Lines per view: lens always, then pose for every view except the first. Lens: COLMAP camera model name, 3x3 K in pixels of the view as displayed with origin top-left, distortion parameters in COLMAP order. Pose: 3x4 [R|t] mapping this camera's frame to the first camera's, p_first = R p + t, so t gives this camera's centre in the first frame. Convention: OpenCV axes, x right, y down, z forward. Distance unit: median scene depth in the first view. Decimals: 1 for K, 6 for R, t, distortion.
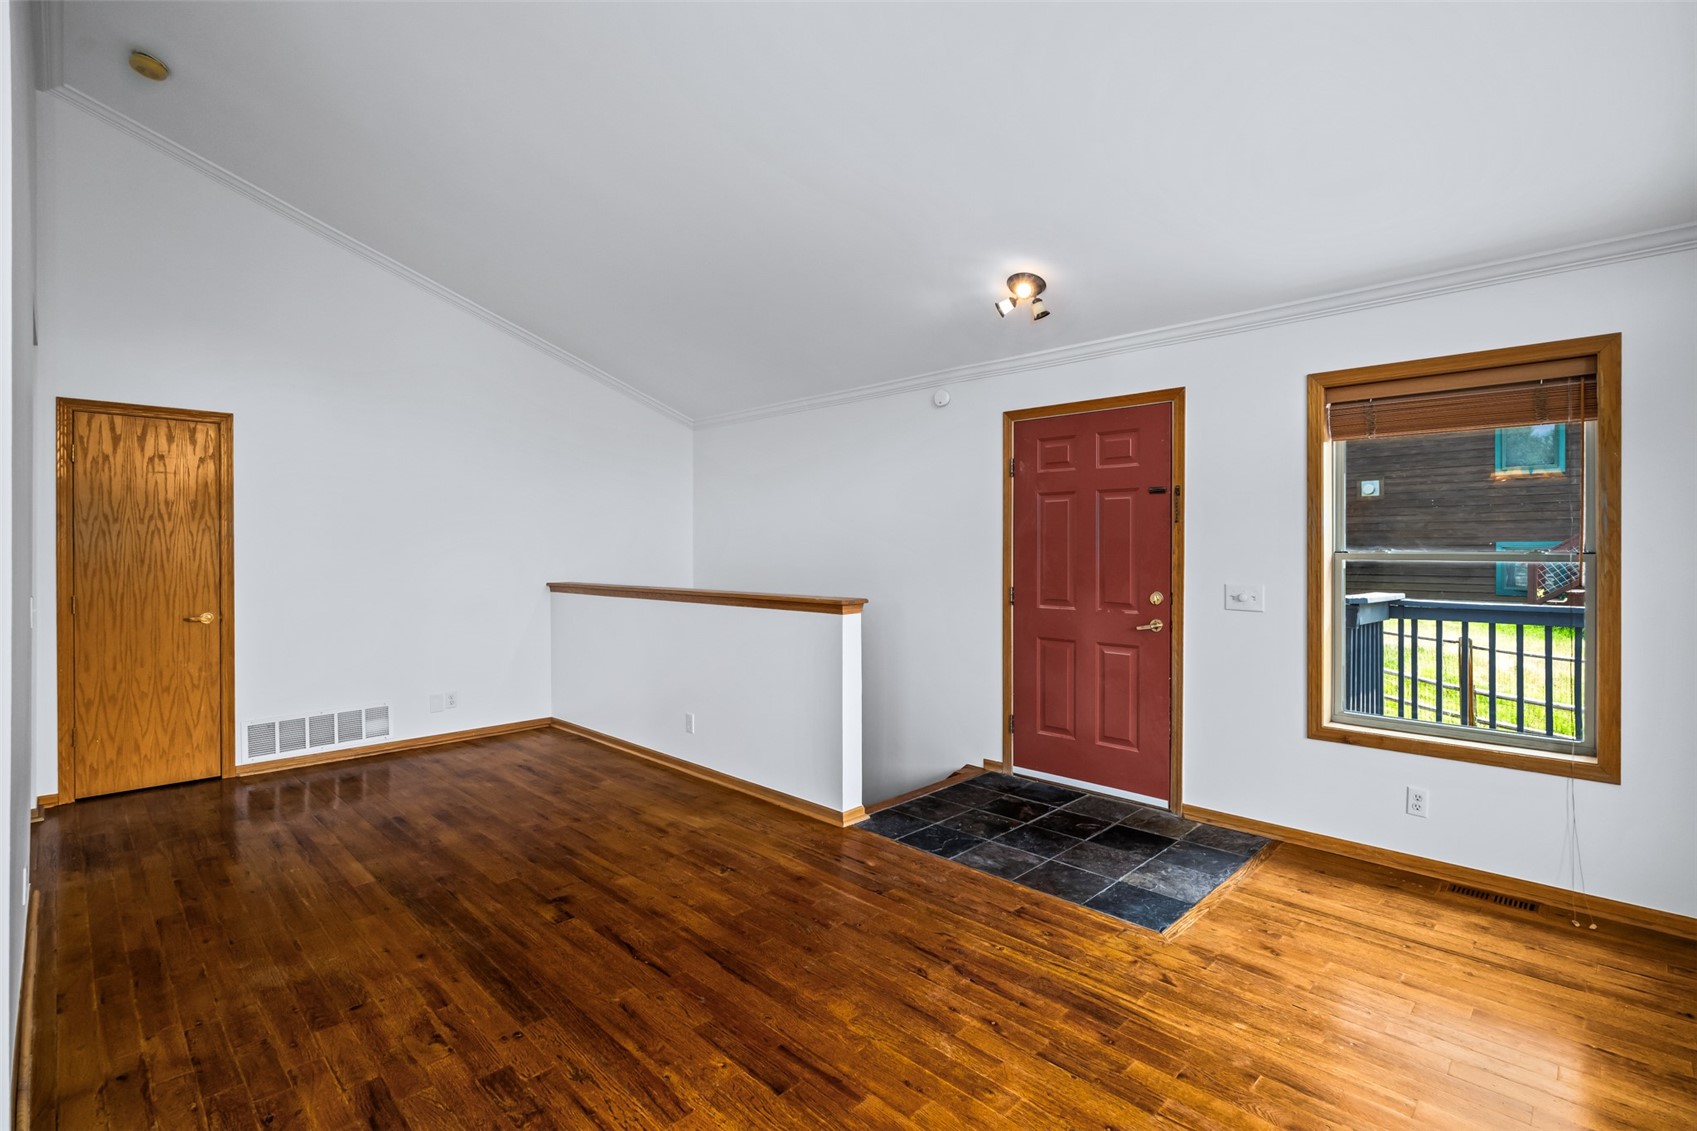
lens RADIAL K [[854.6, 0, 723.3], [0, 854.6, 550.9], [0, 0, 1]] dist [-0.000531, 0.000259]
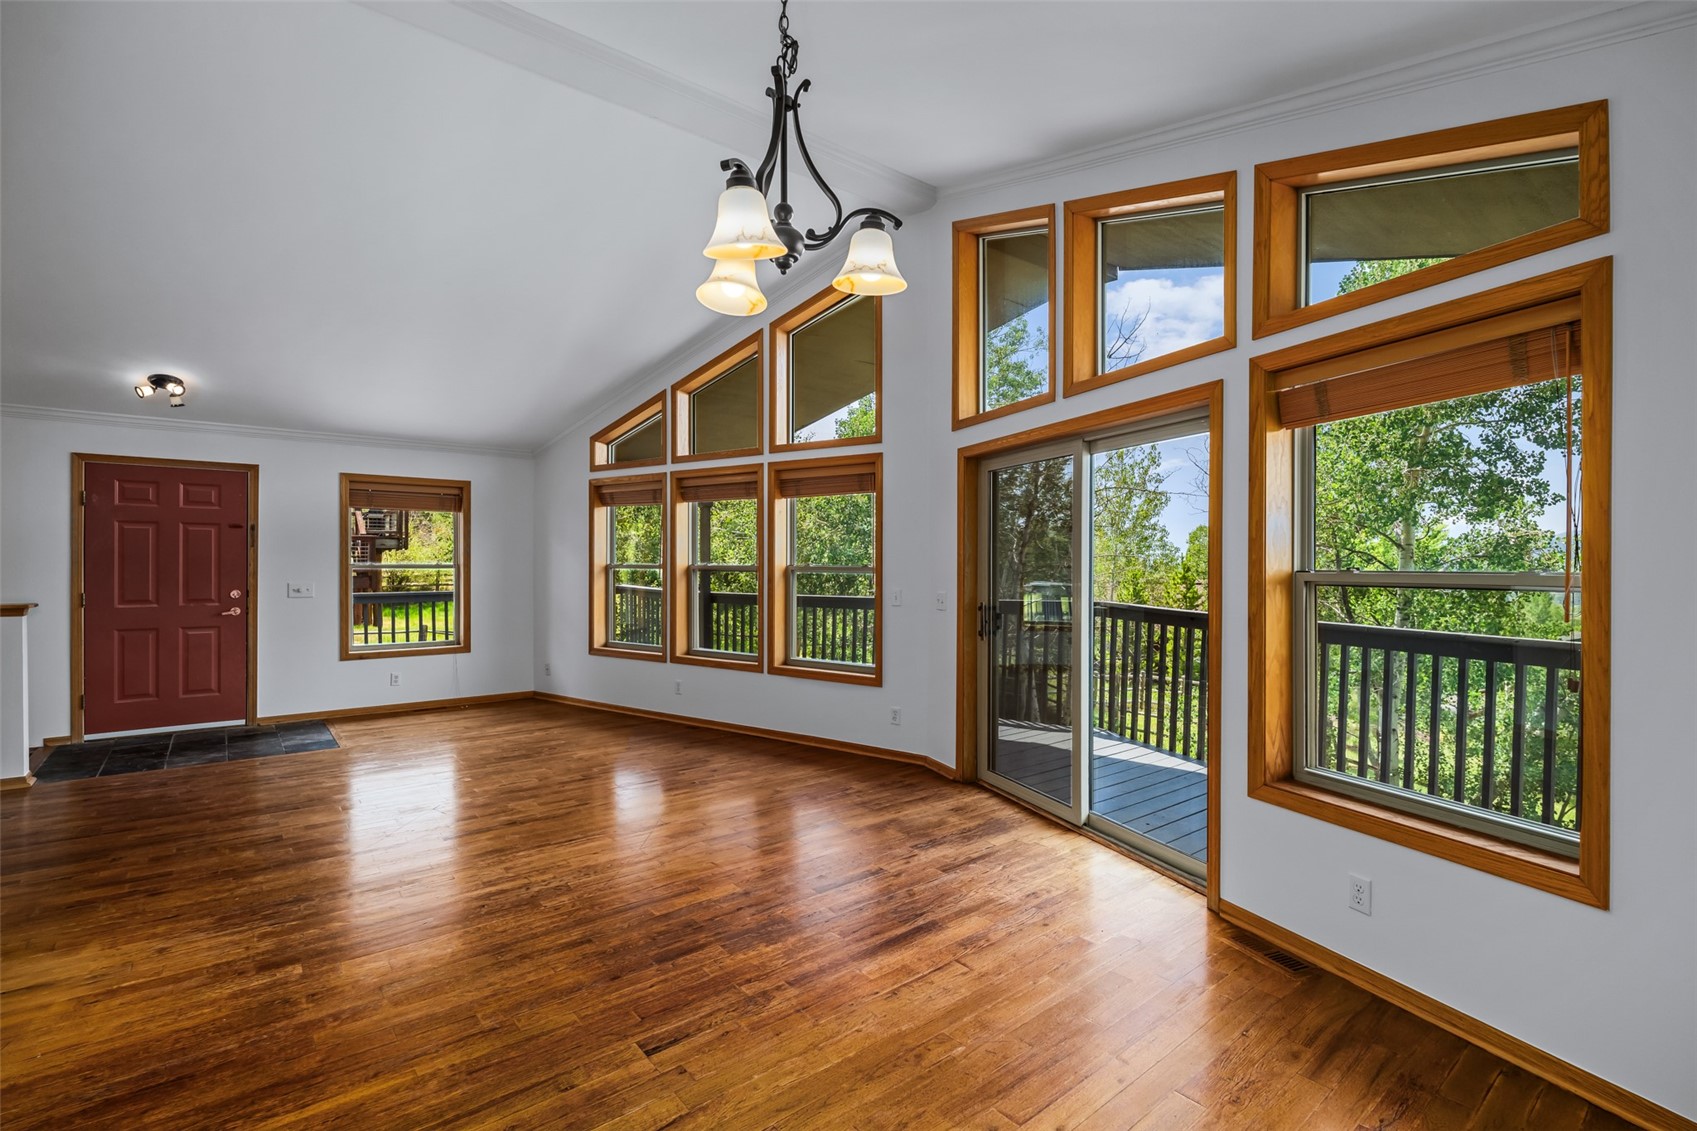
lens RADIAL K [[773.6, 0, 905.7], [0, 773.6, 564.2], [0, 0, 1]] dist [-0.000987, -0.000221]
pose [[0.045336, -0.001924, 0.998970, -0.877554], [0.001477, 0.999997, 0.001859, -0.000875], [-0.998971, 0.001391, 0.045338, -0.310238]]
